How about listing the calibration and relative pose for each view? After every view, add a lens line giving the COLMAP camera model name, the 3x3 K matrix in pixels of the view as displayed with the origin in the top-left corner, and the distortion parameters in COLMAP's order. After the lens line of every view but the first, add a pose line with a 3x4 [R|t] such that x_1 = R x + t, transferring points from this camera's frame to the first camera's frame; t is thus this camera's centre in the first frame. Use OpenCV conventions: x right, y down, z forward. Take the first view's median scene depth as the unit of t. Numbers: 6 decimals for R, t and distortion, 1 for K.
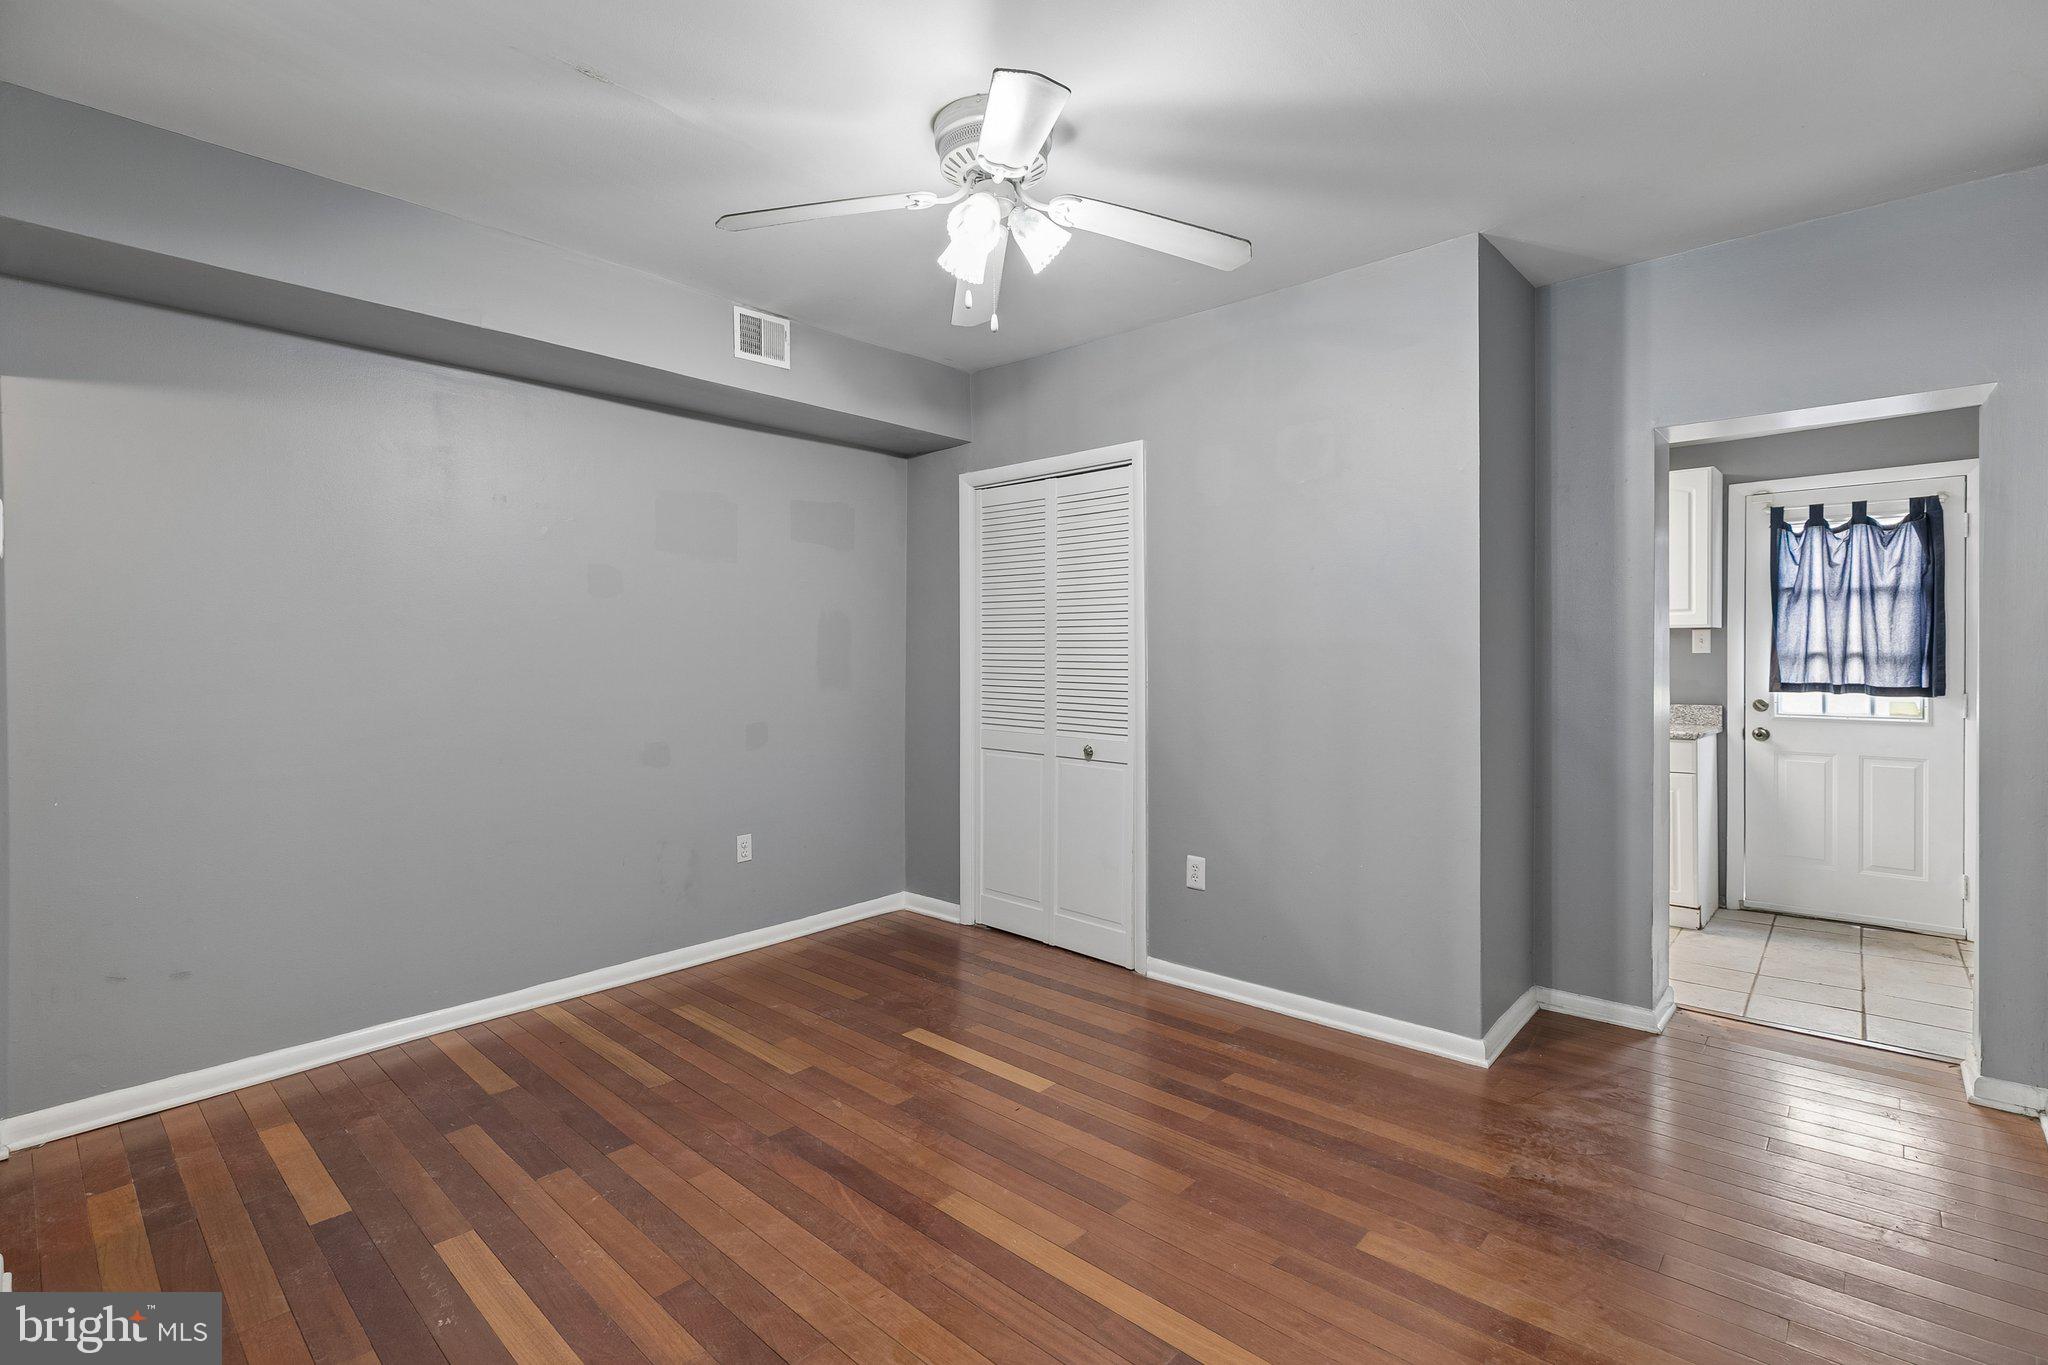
lens RADIAL K [[945.6, 0, 1002.5], [0, 945.6, 658.3], [0, 0, 1]] dist [0.007097, -0.000086]
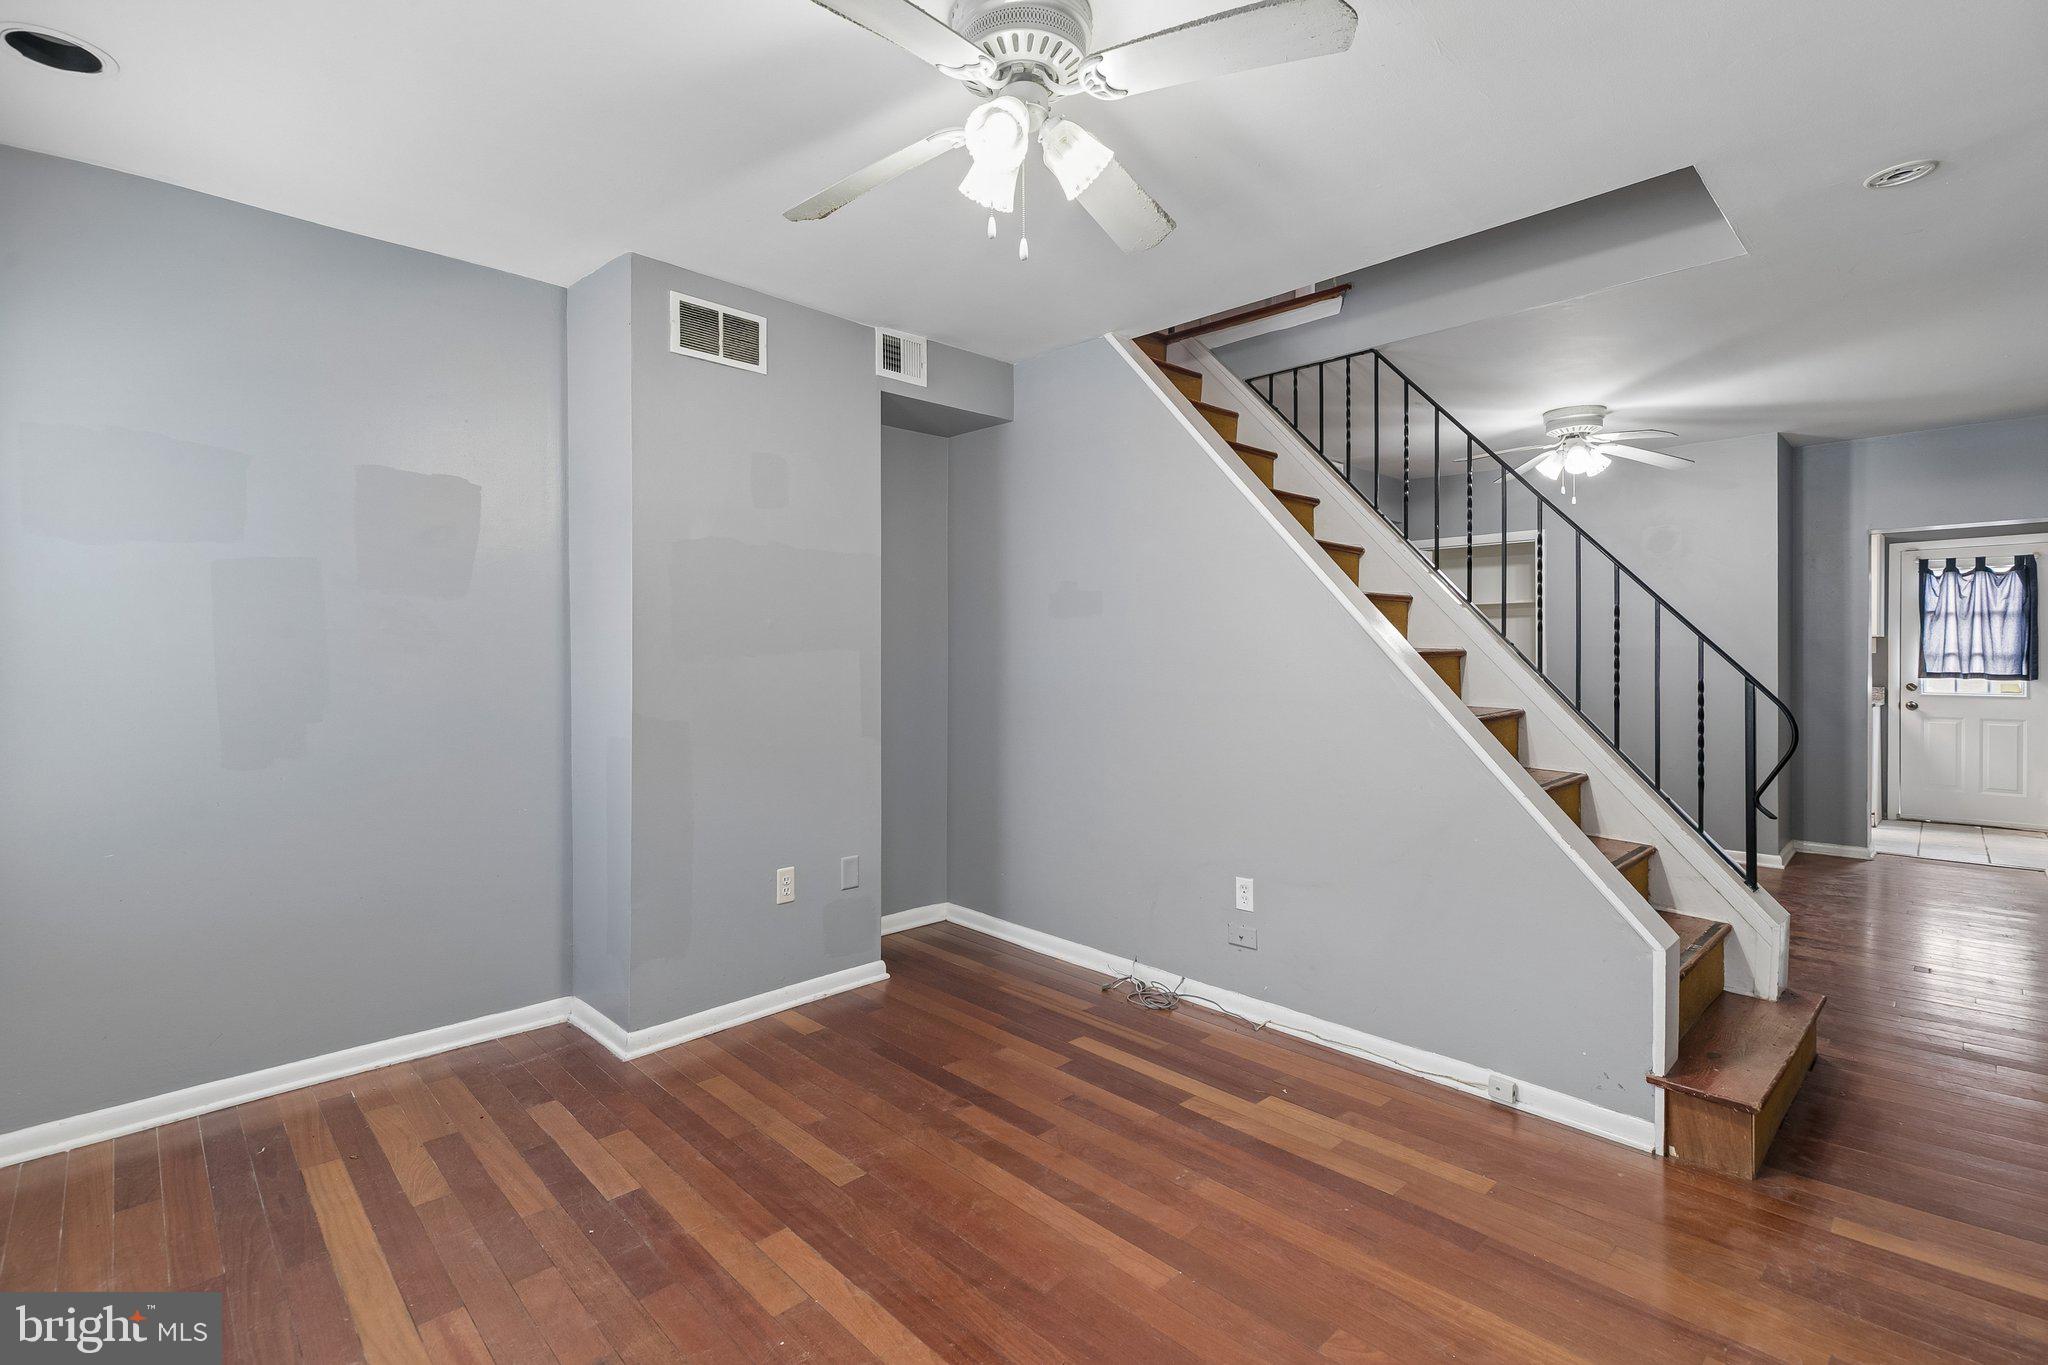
lens RADIAL K [[945.6, 0, 997.4], [0, 945.6, 659.4], [0, 0, 1]] dist [0.007097, -0.000086]
pose [[0.998785, 0.001159, -0.049263, -0.618693], [-0.001335, 0.999993, -0.003541, 0.012190], [0.049259, 0.003602, 0.998780, -0.626890]]
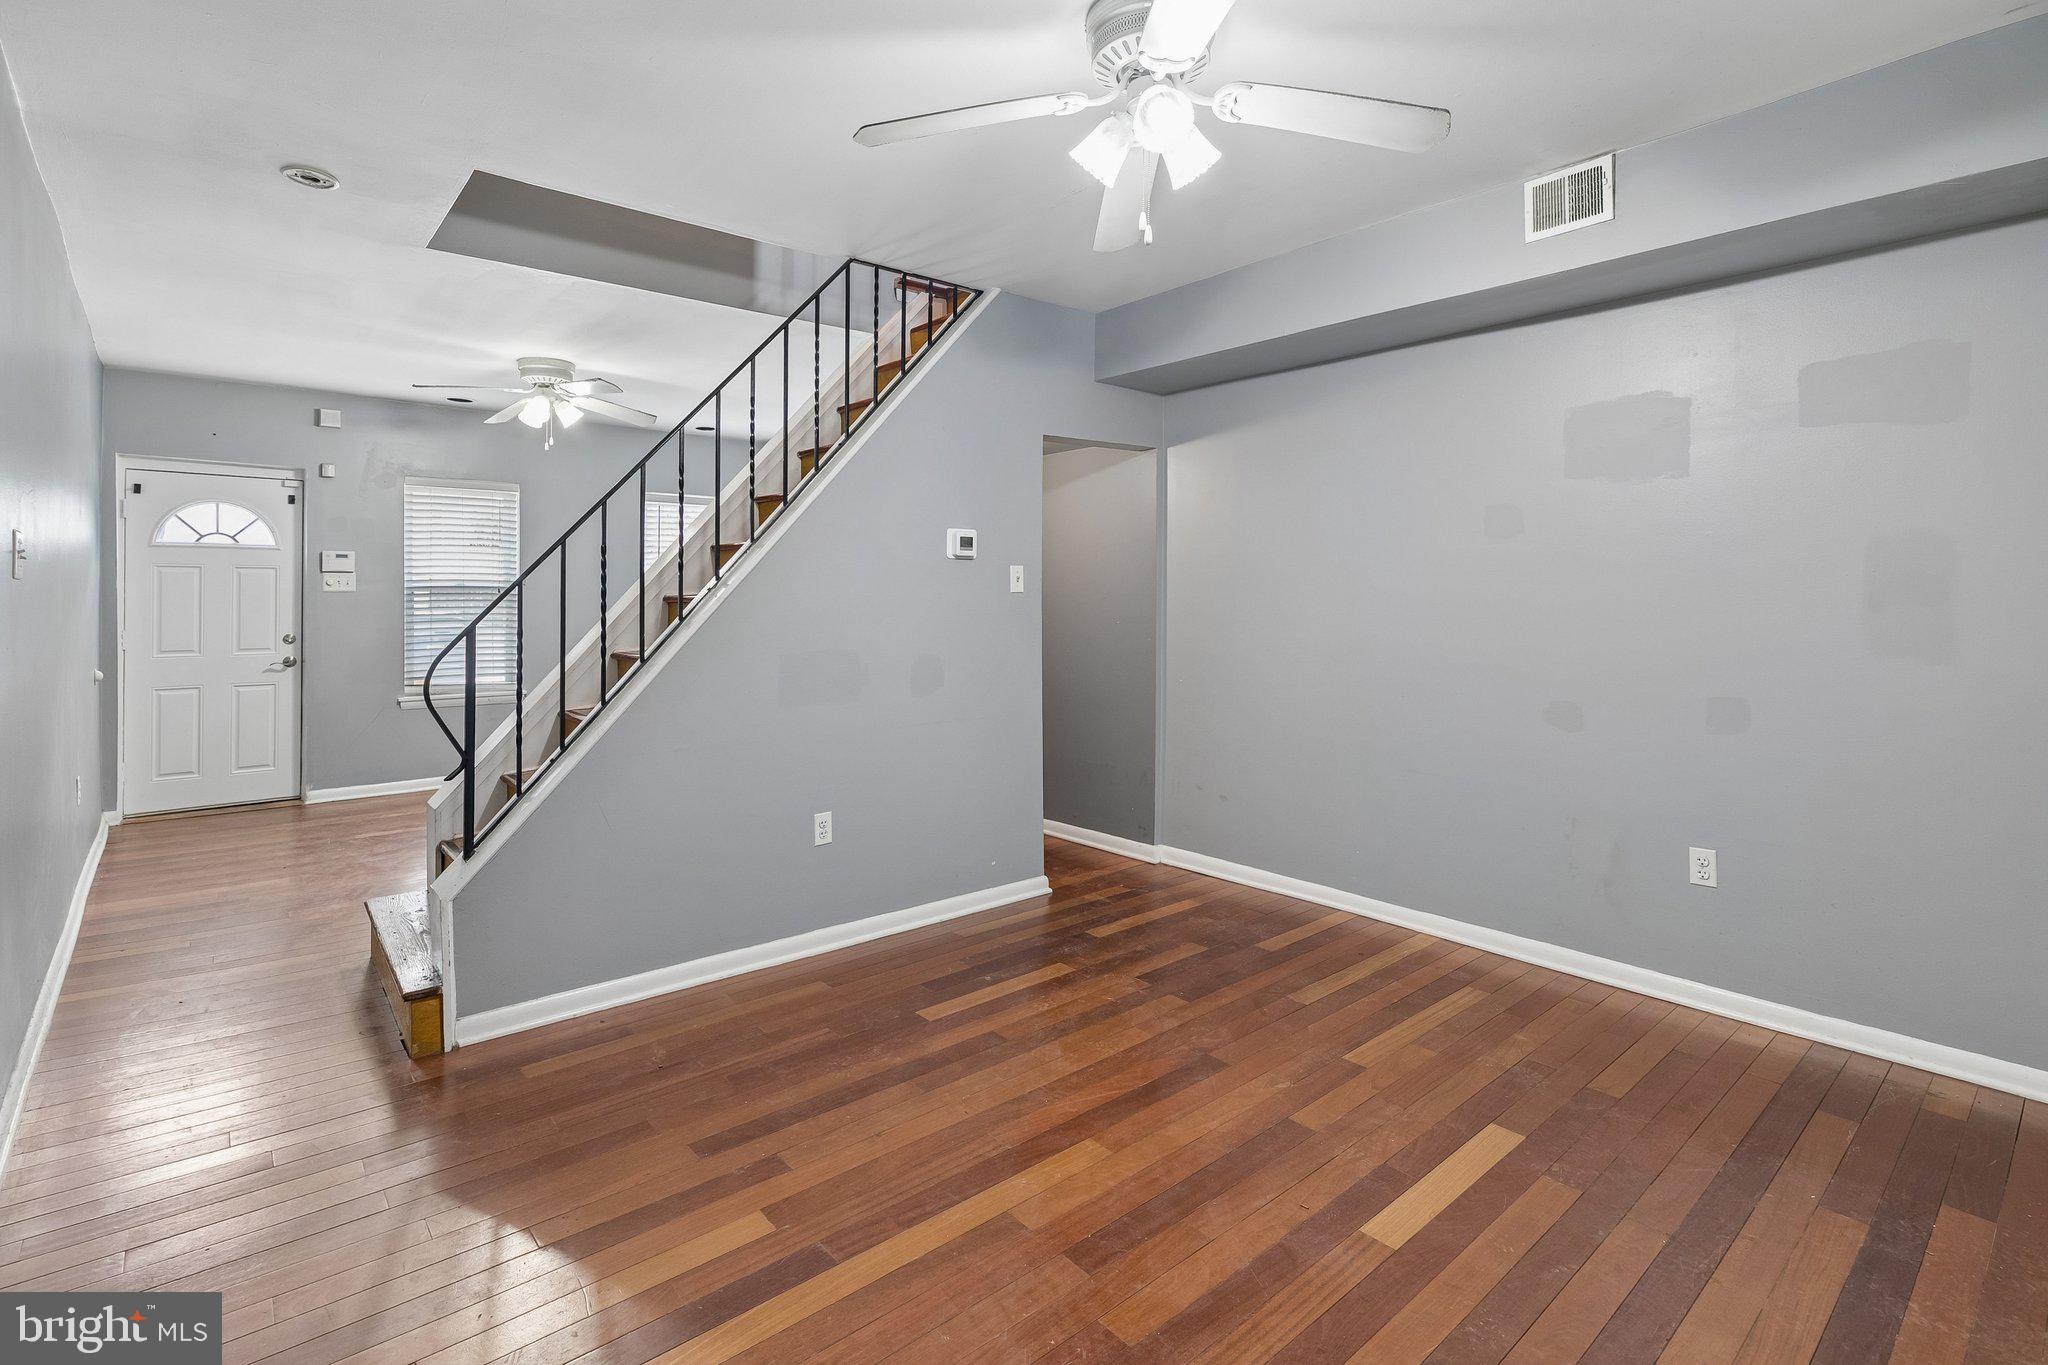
lens RADIAL K [[945.6, 0, 1008.2], [0, 945.6, 591.5], [0, 0, 1]] dist [0.007097, -0.000086]
pose [[-0.122538, -0.003194, -0.992459, 5.907566], [-0.006976, 0.999973, -0.002357, -0.064190], [0.992439, 0.006634, -0.122556, 6.392829]]
